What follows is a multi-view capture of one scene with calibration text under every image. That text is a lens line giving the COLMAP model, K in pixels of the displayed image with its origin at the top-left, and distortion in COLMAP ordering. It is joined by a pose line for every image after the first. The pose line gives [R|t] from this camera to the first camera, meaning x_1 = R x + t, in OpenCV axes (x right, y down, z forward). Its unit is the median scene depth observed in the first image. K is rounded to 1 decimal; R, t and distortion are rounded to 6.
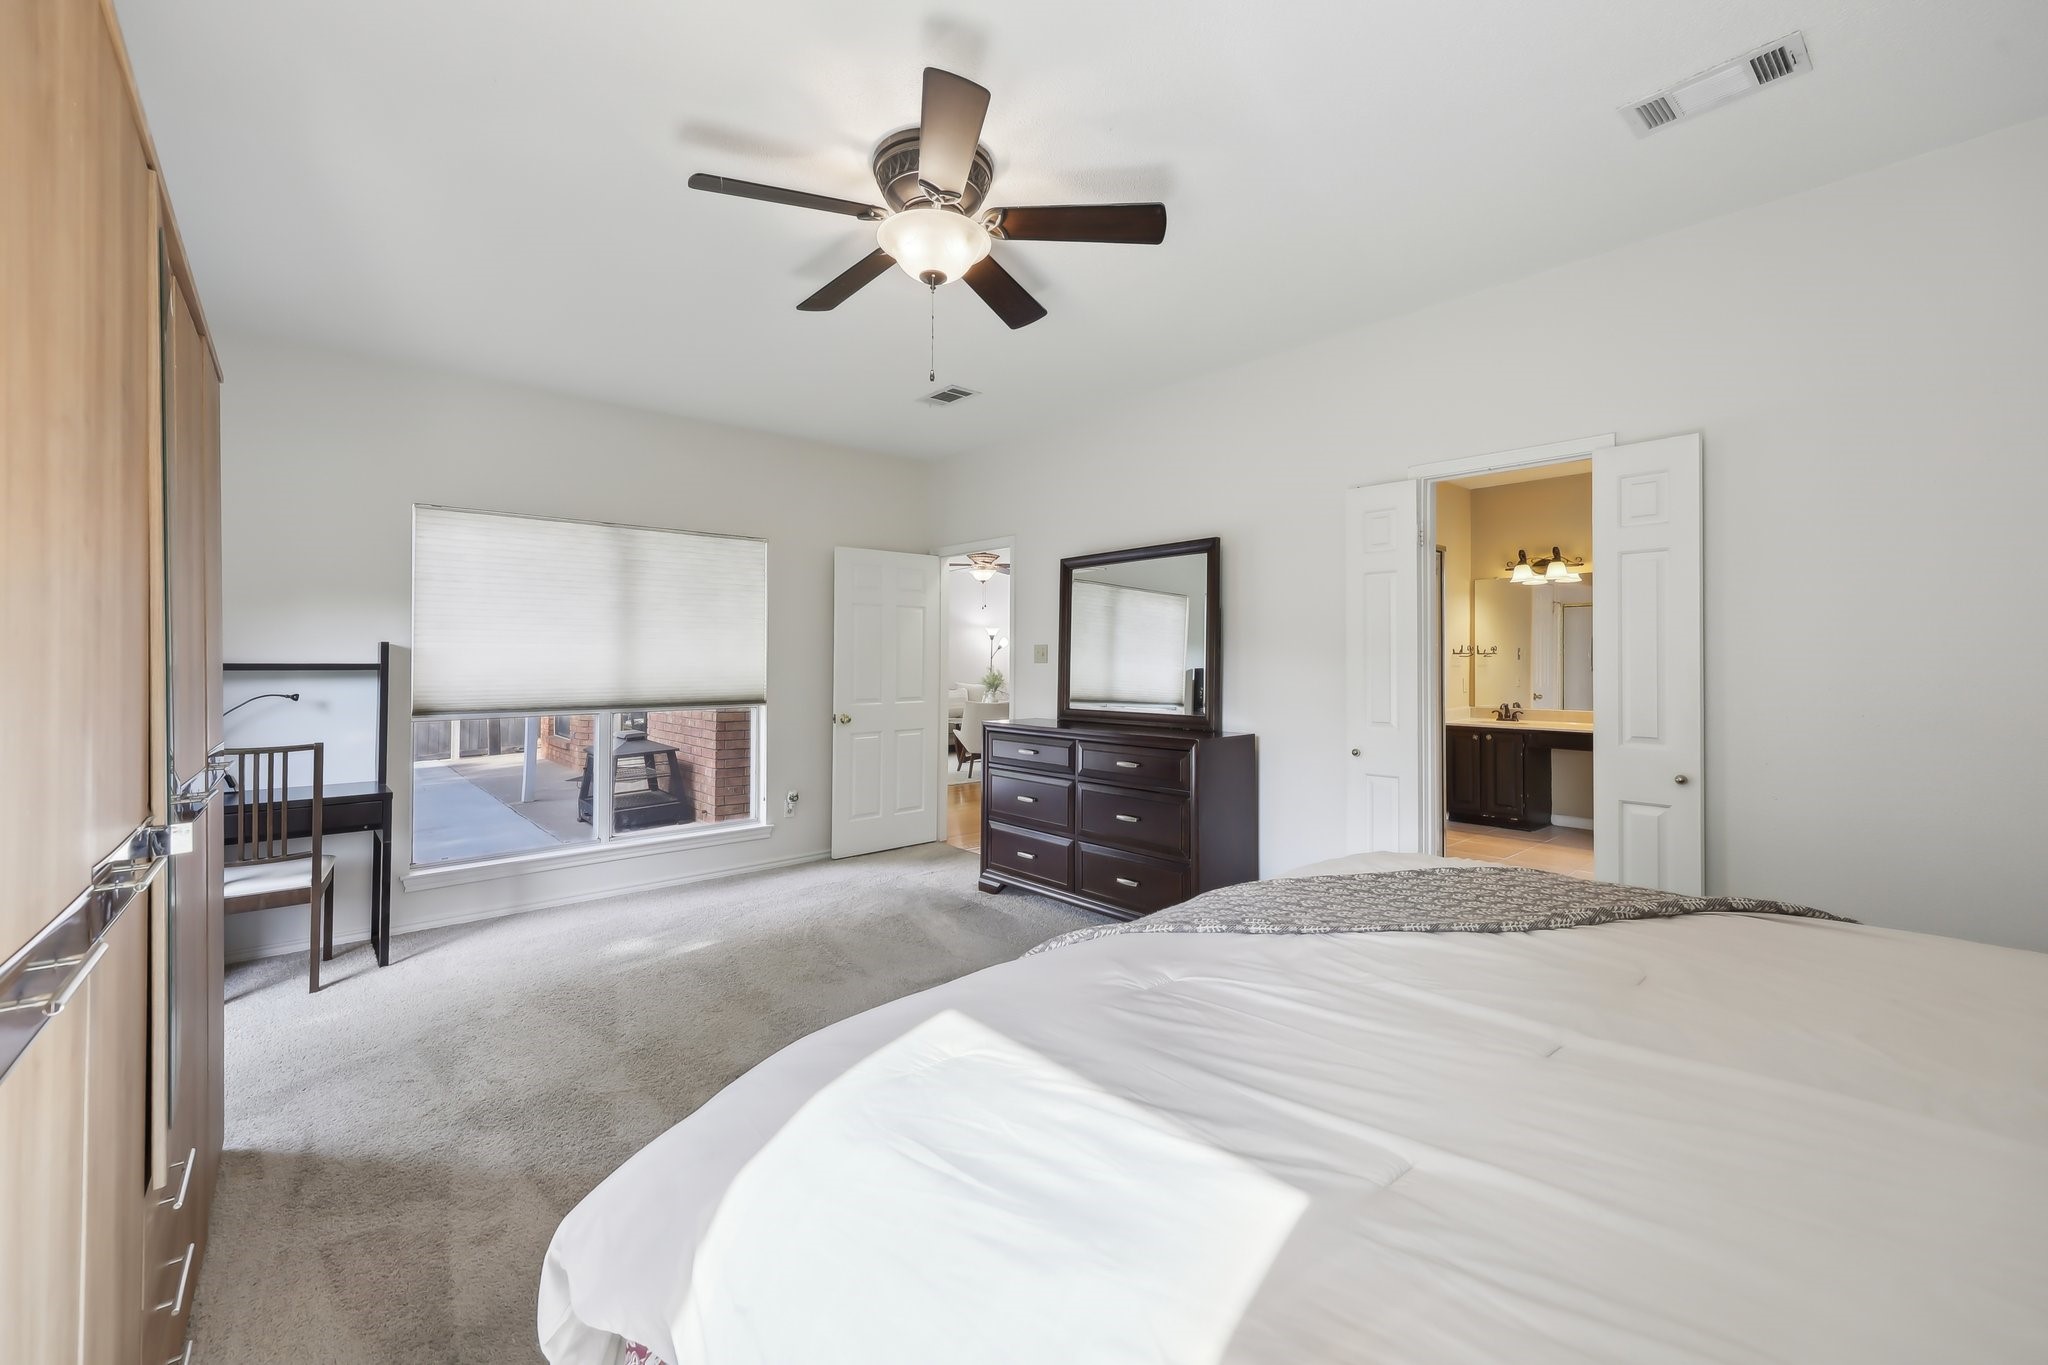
lens RADIAL K [[833.4, 0, 1020.2], [0, 833.4, 666.1], [0, 0, 1]] dist [0.003579, 0.000298]
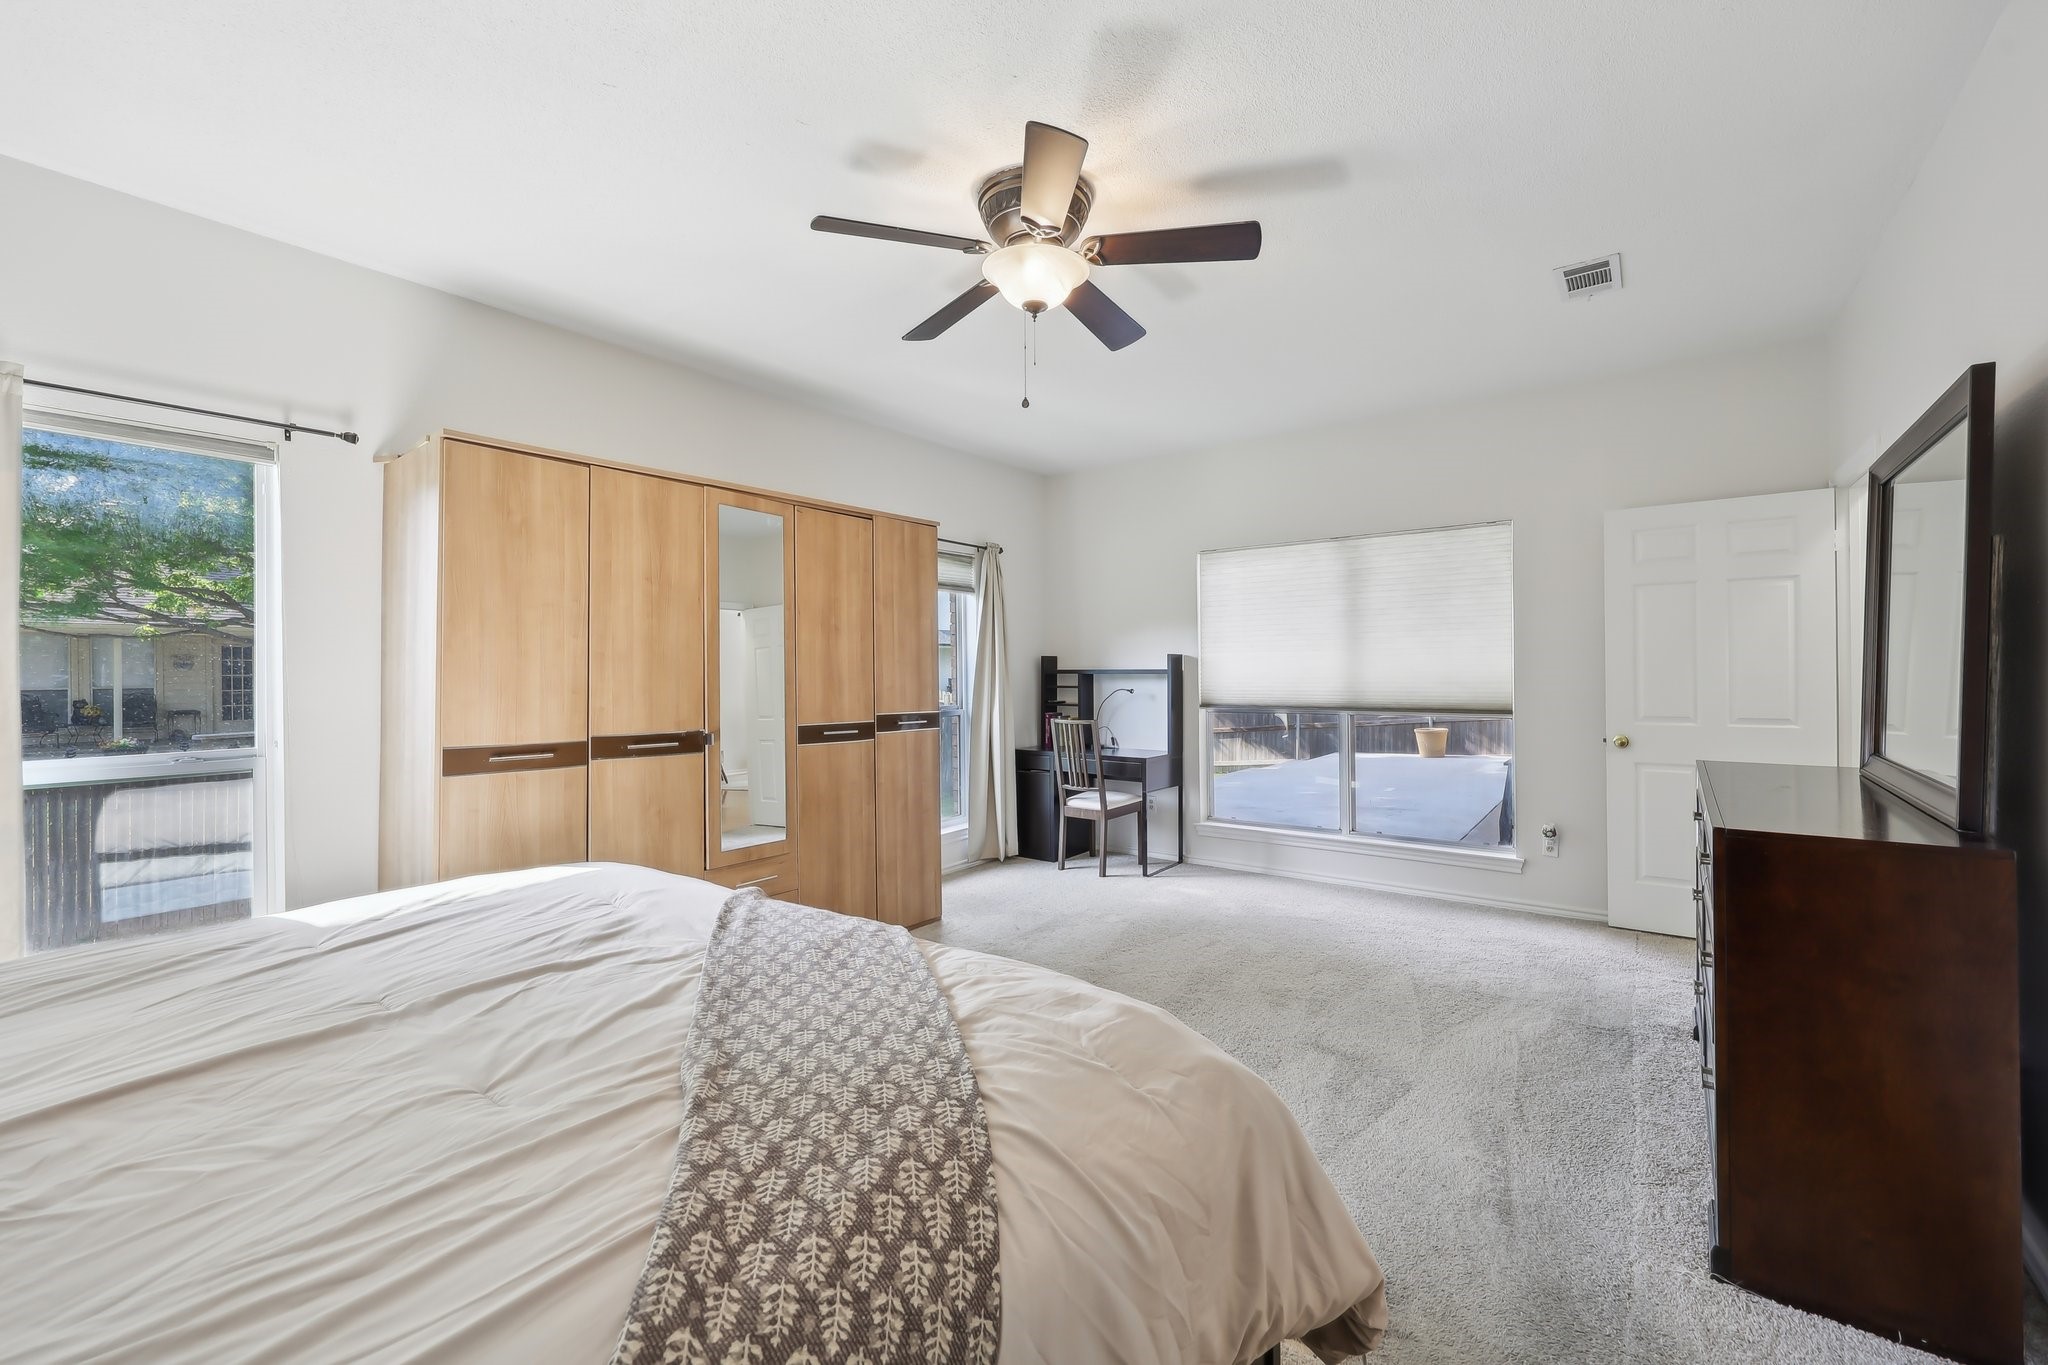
lens RADIAL K [[833.4, 0, 1040.5], [0, 833.4, 675.7], [0, 0, 1]] dist [0.003579, 0.000298]
pose [[0.210583, 0.008754, -0.977537, 0.506710], [0.003109, 0.999949, 0.009624, -0.005770], [0.977571, -0.005066, 0.210545, 0.420201]]
